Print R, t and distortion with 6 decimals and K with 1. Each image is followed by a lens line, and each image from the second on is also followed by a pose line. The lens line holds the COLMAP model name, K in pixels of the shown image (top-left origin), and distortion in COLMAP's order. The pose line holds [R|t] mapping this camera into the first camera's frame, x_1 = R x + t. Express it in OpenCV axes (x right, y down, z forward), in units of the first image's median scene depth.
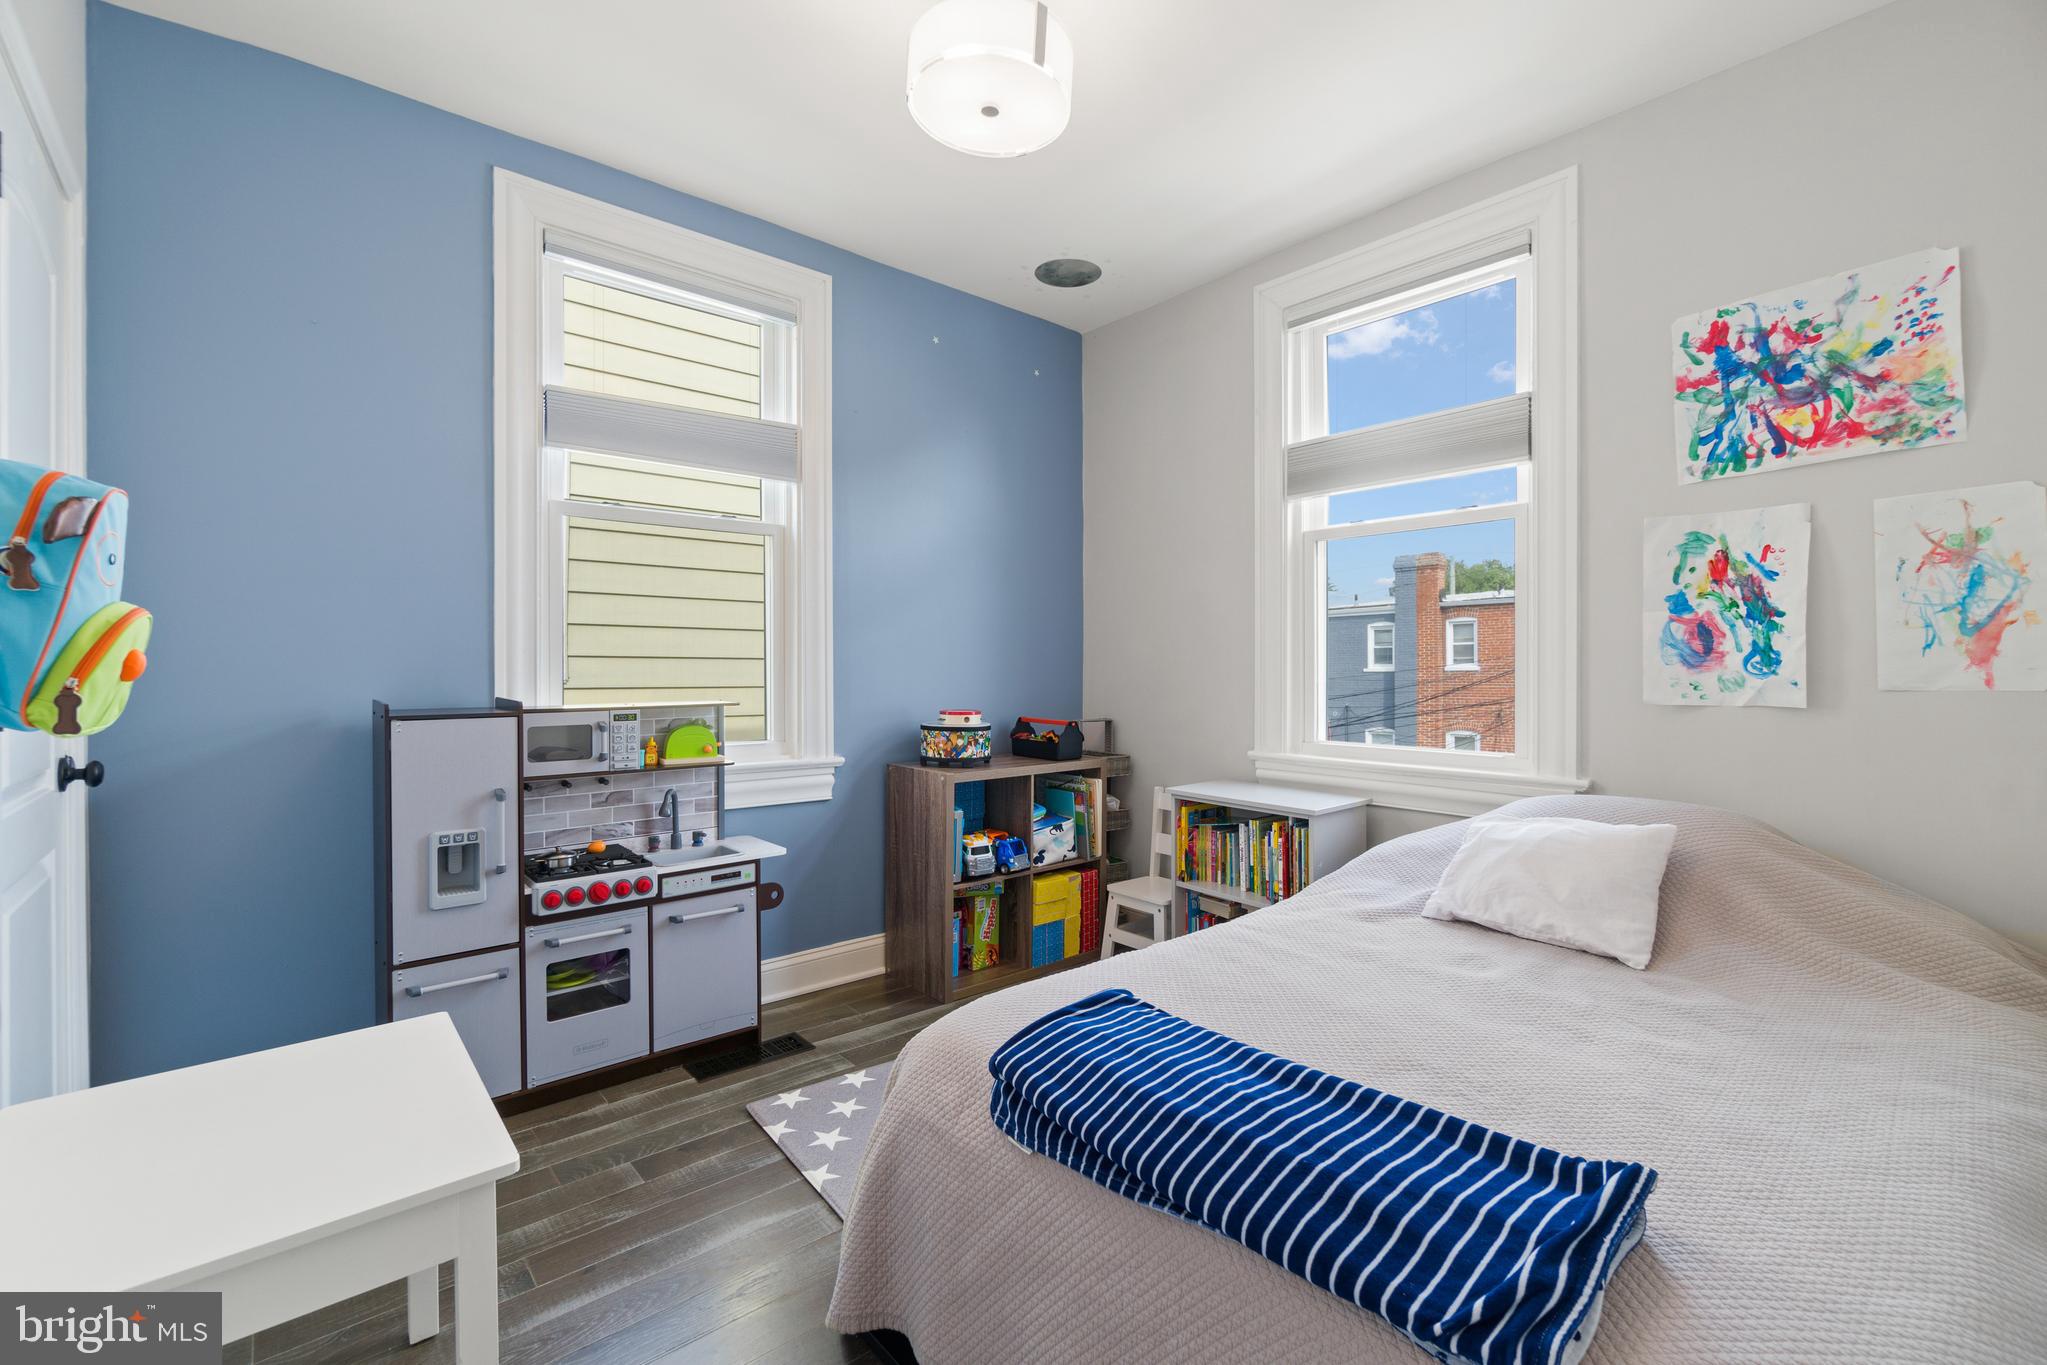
lens RADIAL K [[895.4, 0, 1018.6], [0, 895.4, 672.8], [0, 0, 1]] dist [-0.001363, 0.001191]
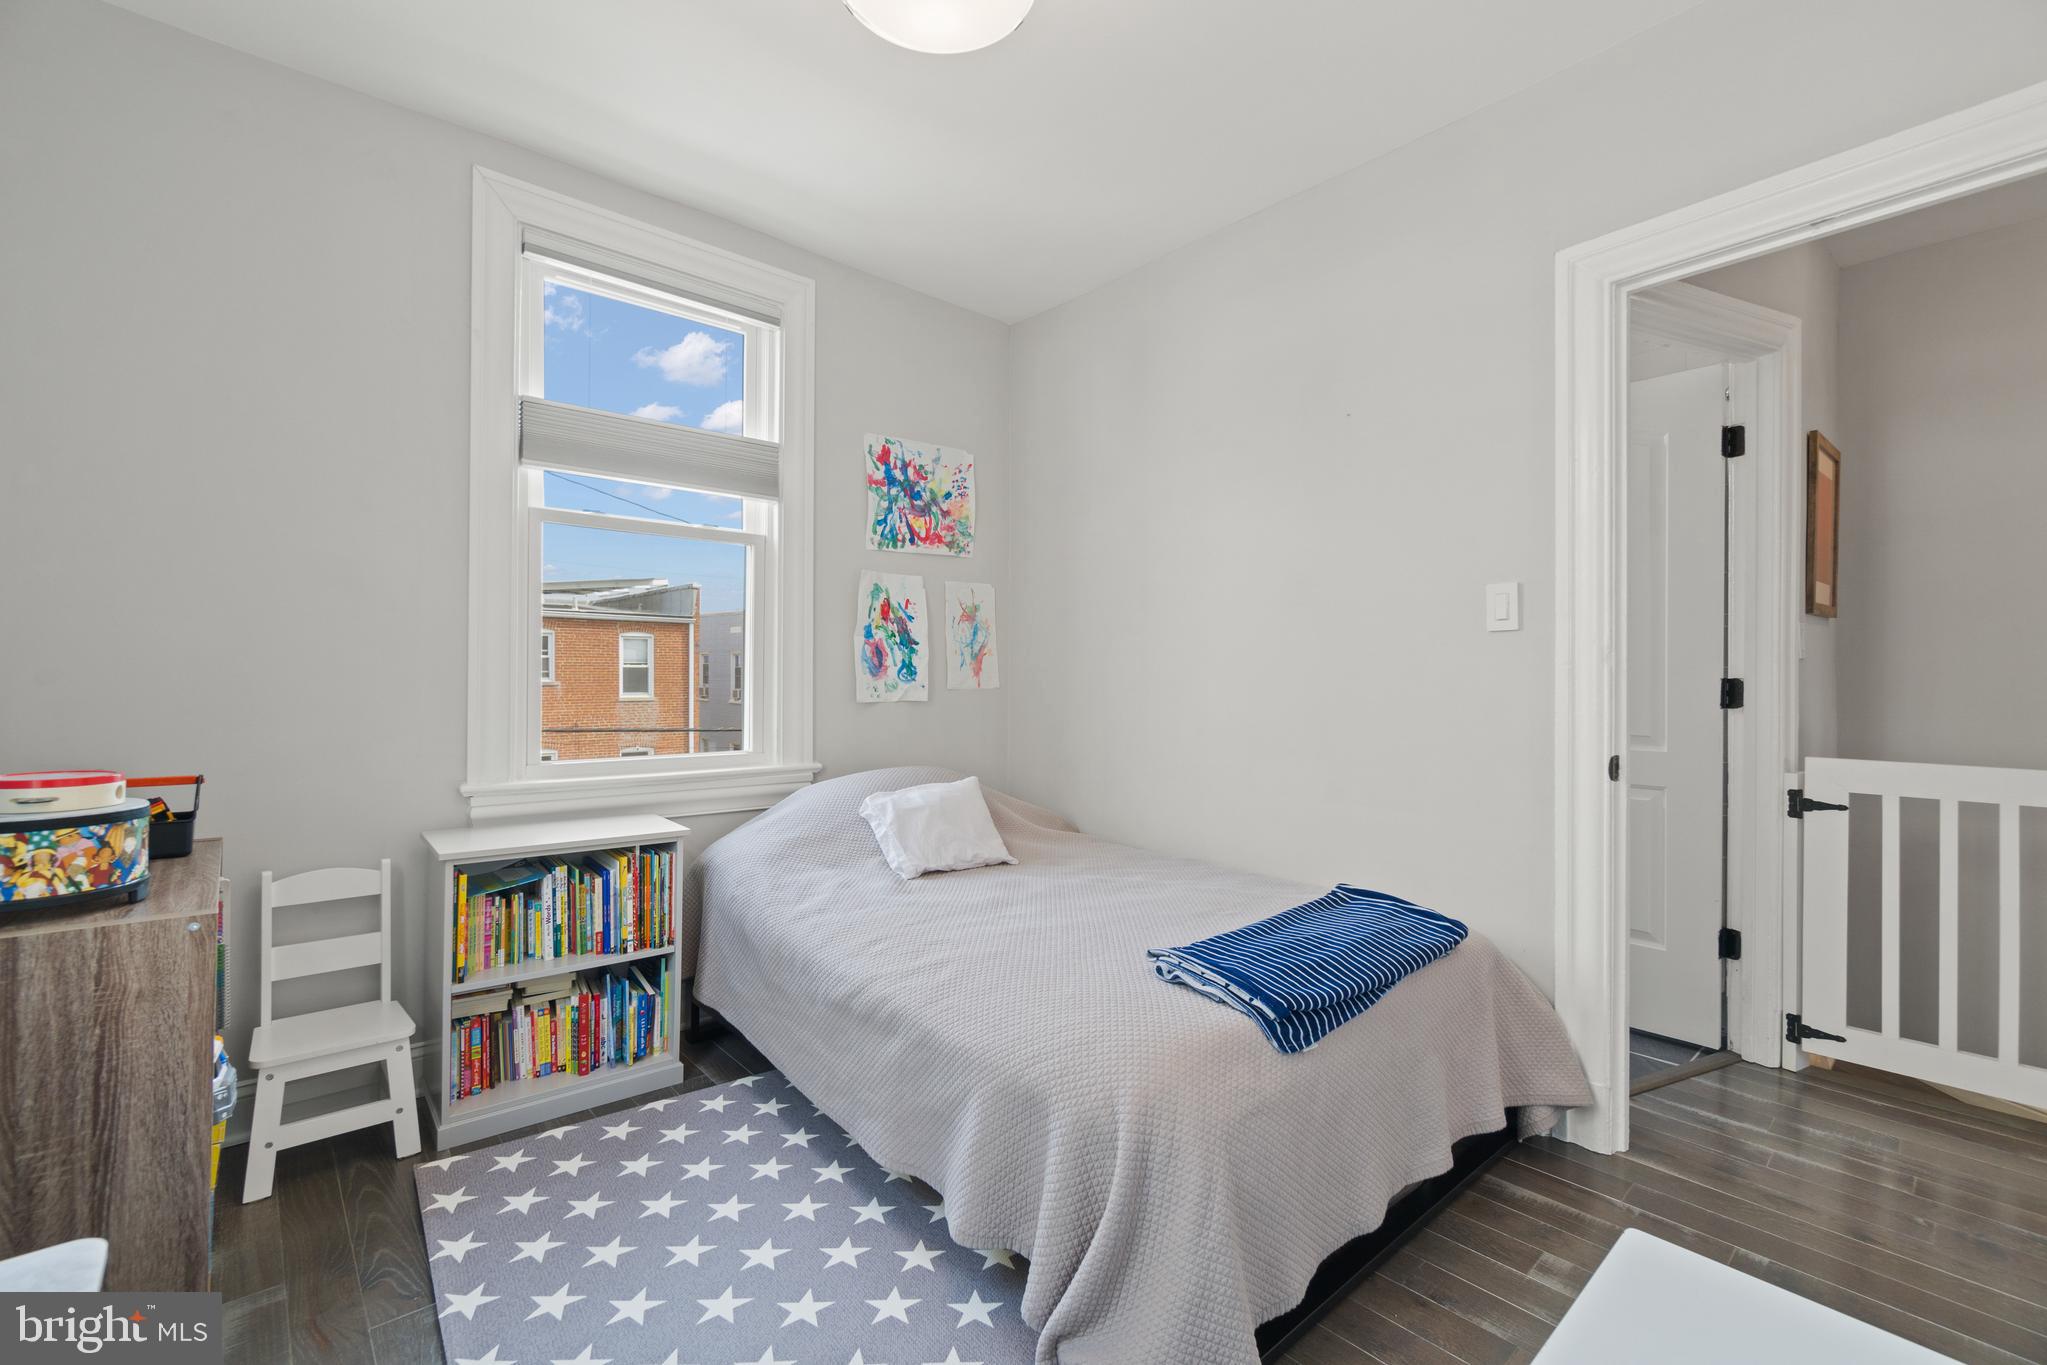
lens RADIAL K [[895.4, 0, 1016.6], [0, 895.4, 681.0], [0, 0, 1]] dist [-0.001363, 0.001191]
pose [[-0.036946, -0.006730, 0.999295, -0.745445], [-0.003306, 0.999973, 0.006612, -0.008760], [-0.999312, -0.003059, -0.036967, 0.854171]]
